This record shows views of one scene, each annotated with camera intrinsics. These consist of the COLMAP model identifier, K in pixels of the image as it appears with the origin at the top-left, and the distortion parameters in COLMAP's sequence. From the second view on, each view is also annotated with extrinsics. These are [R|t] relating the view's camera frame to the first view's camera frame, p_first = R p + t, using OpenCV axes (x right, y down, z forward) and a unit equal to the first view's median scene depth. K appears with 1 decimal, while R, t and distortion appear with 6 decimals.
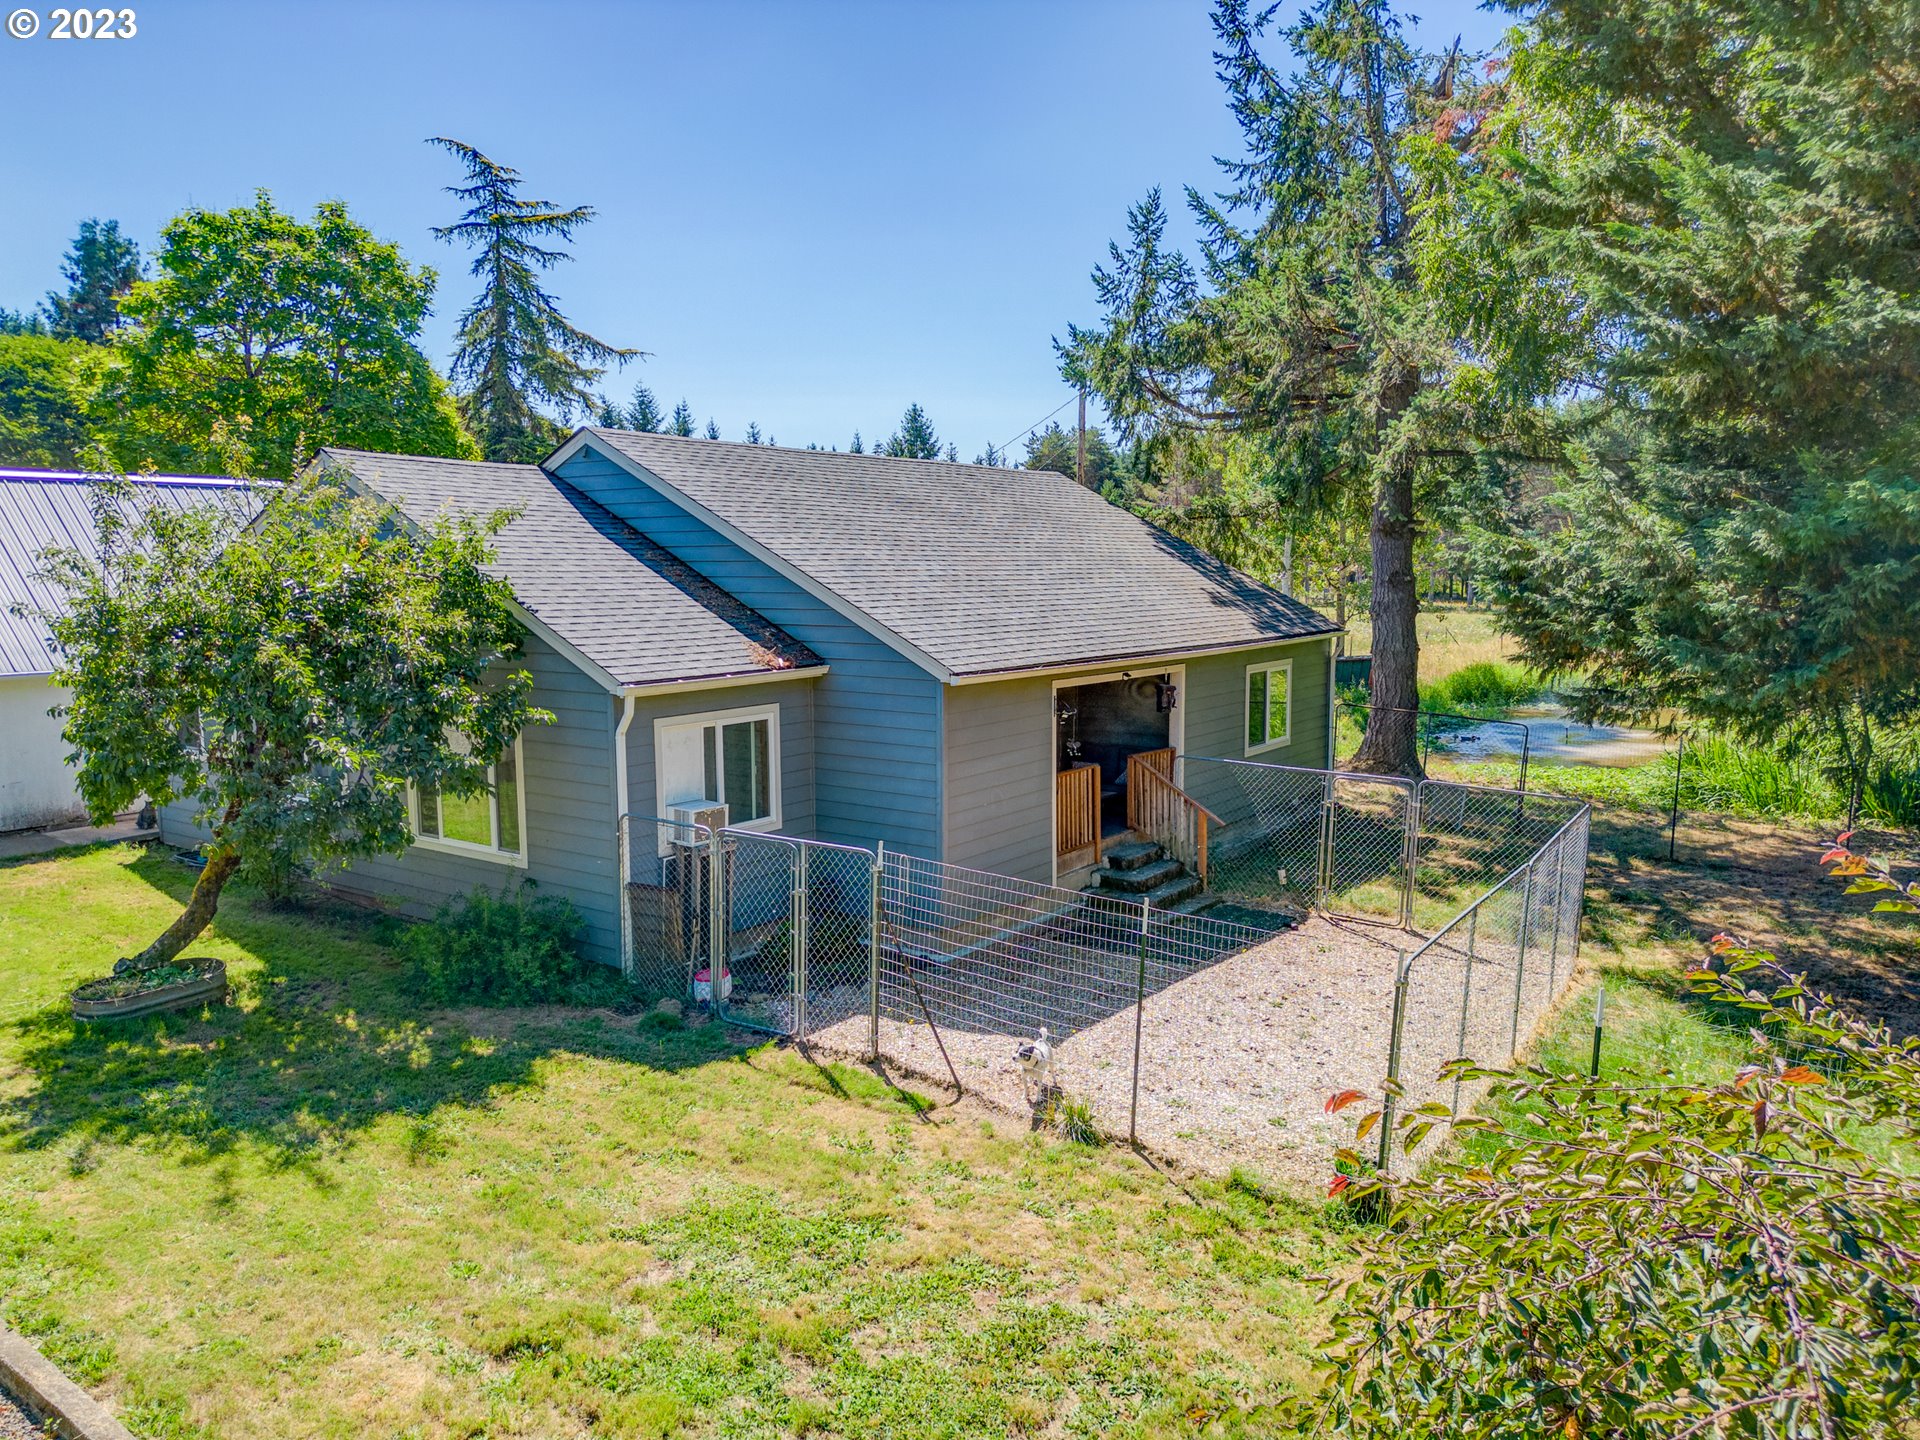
lens RADIAL K [[1344.8, 0, 960.0], [0, 1344.8, 720.0], [0, 0, 1]] dist [0.090605, -0.088530]
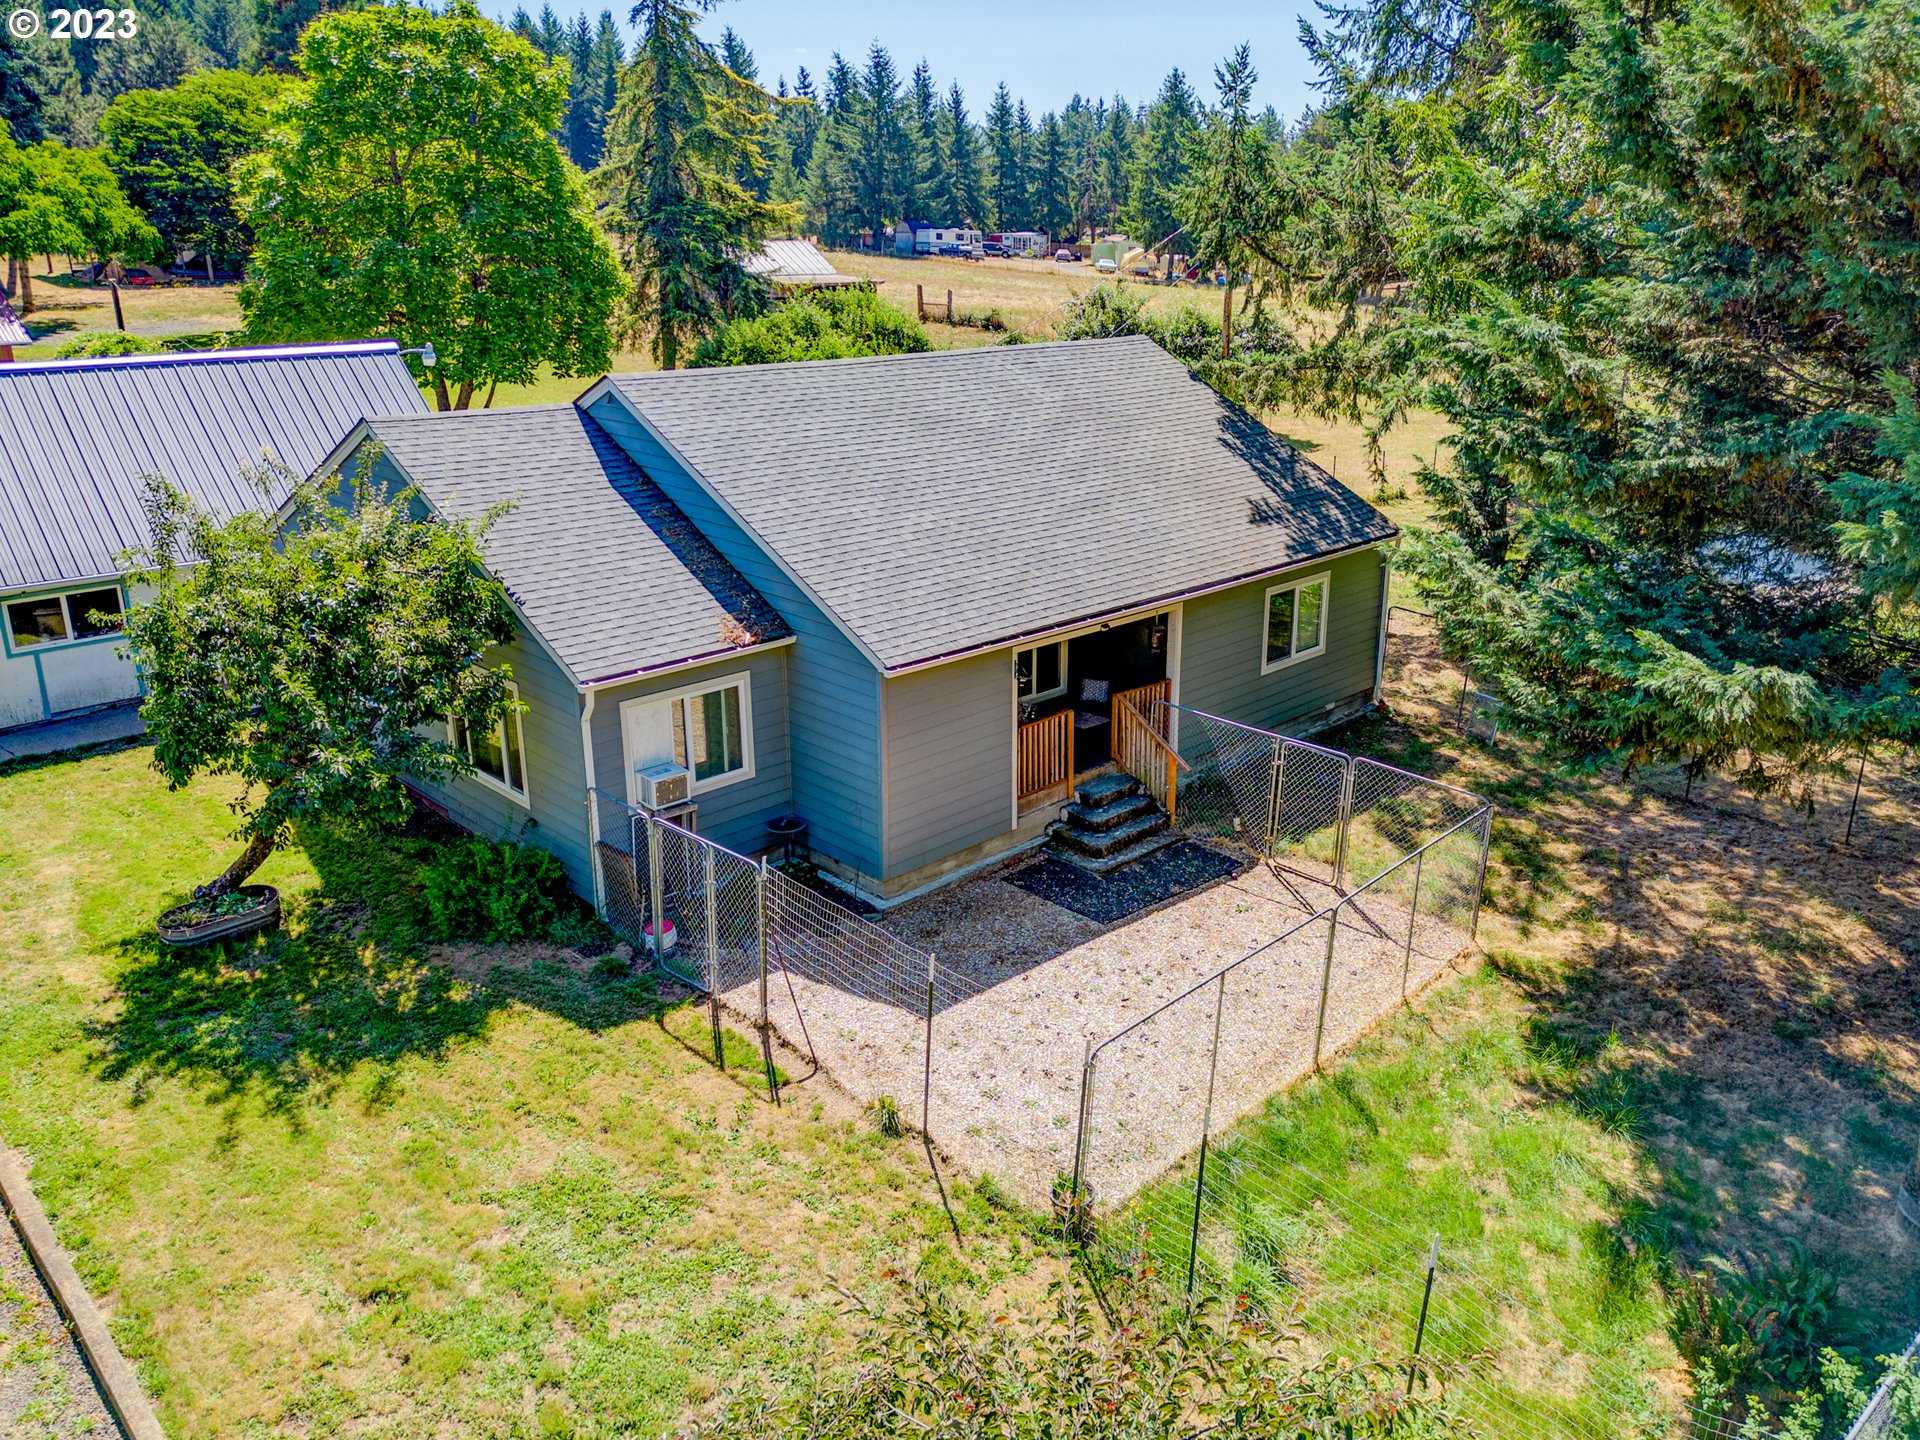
lens RADIAL K [[1458.7, 0, 1039.5], [0, 1458.7, 674.1], [0, 0, 1]] dist [0.083537, -0.085471]
pose [[0.988831, 0.057946, -0.137318, 0.320829], [-0.030694, 0.980751, 0.192835, -0.298331], [0.145849, -0.186467, 0.971575, -0.171278]]
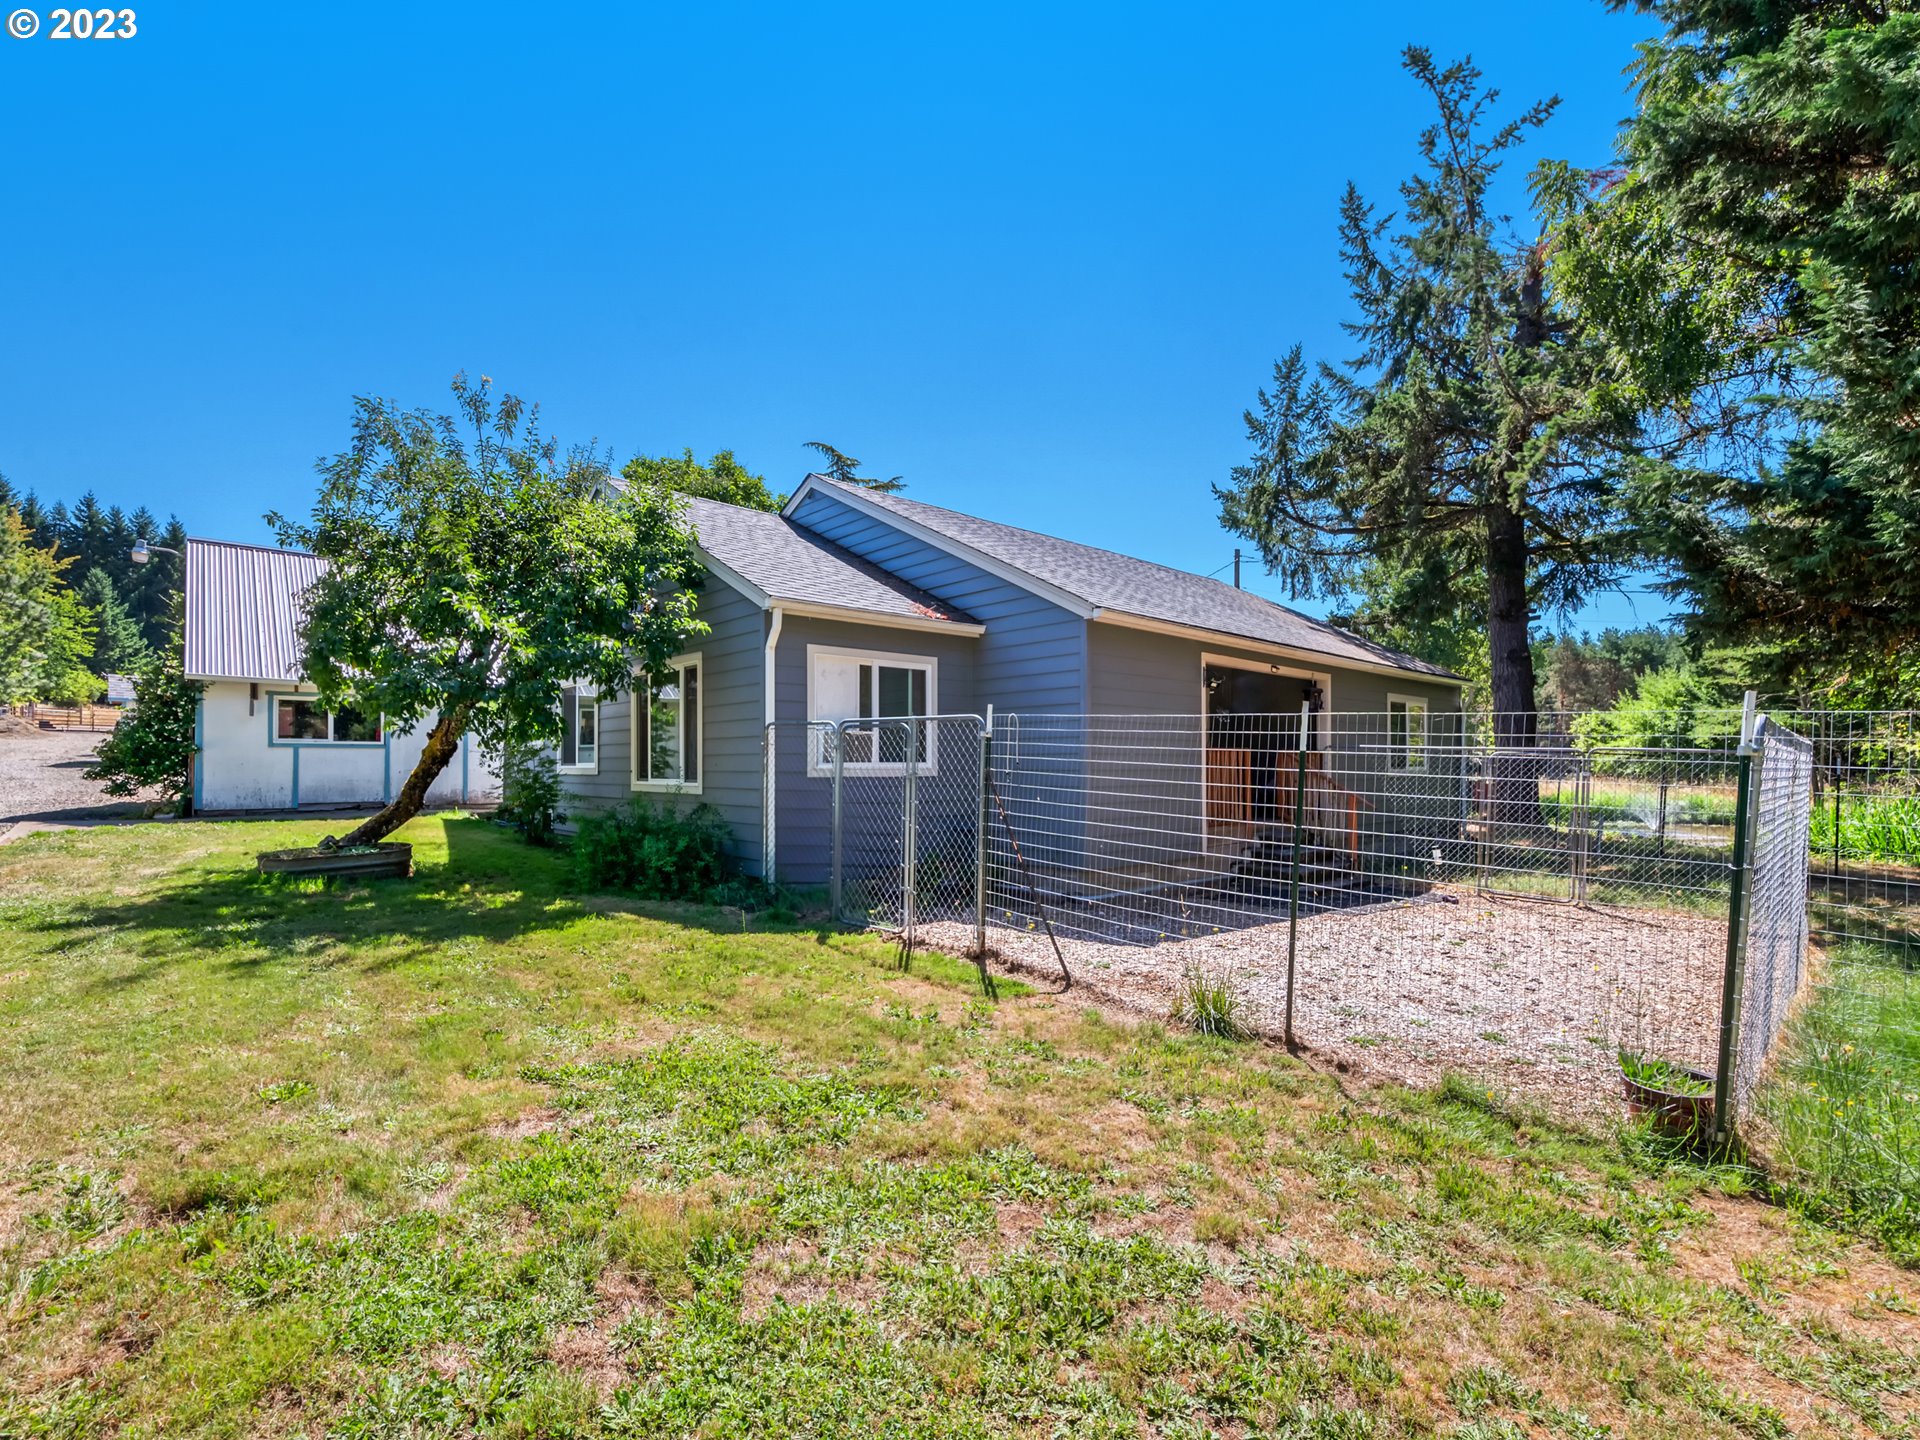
lens RADIAL K [[866.4, 0, 989.8], [0, 866.4, 776.6], [0, 0, 1]] dist [-0.001595, -0.000344]
pose [[0.981201, 0.006688, -0.192874, 0.048011], [-0.027838, 0.993852, -0.107160, 0.184067], [0.190972, 0.110515, 0.975354, 0.409591]]
